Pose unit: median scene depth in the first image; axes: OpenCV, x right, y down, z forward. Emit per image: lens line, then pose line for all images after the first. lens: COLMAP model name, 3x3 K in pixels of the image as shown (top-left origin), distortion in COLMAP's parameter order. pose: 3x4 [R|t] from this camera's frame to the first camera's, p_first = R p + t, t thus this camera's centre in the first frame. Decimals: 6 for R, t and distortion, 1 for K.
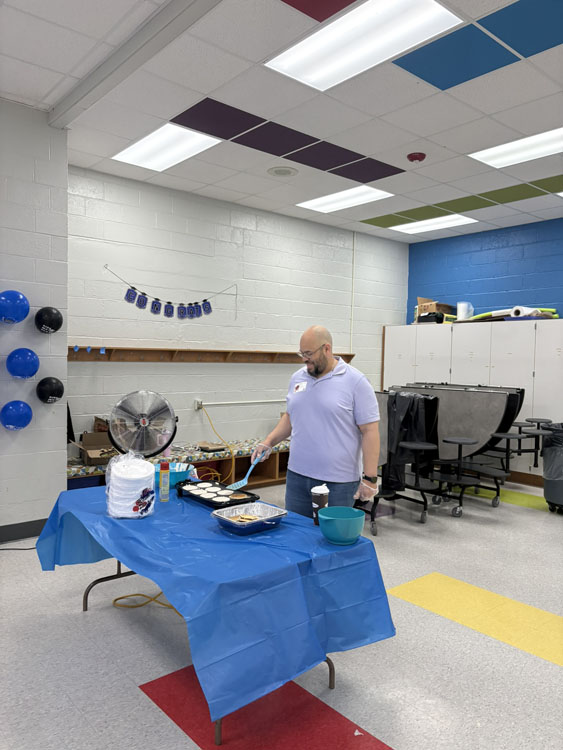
lens RADIAL K [[578.3, 0, 276.2], [0, 578.3, 376.1], [0, 0, 1]] dist [0.042050, -0.042568]
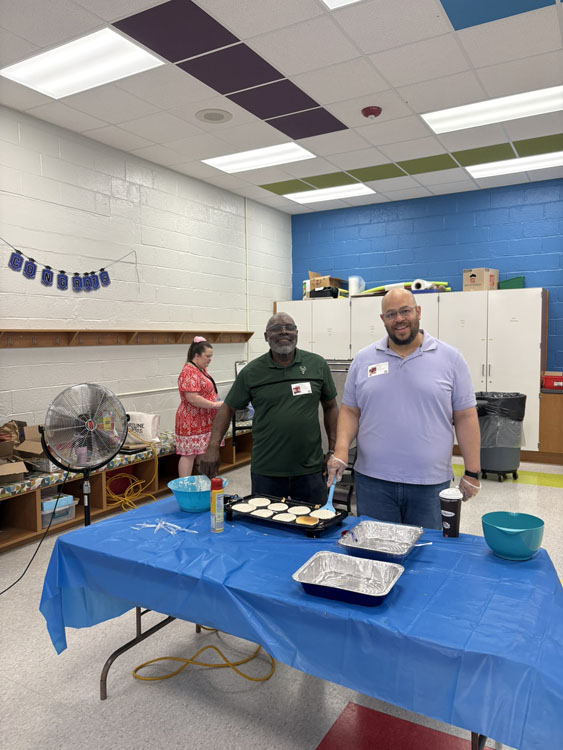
lens RADIAL K [[578.3, 0, 270.4], [0, 578.3, 376.8], [0, 0, 1]] dist [0.042050, -0.042568]
pose [[0.939538, -0.052679, 0.338368, -0.184708], [0.040996, 0.998293, 0.041589, -0.004216], [-0.339982, -0.025202, 0.940094, 0.142950]]
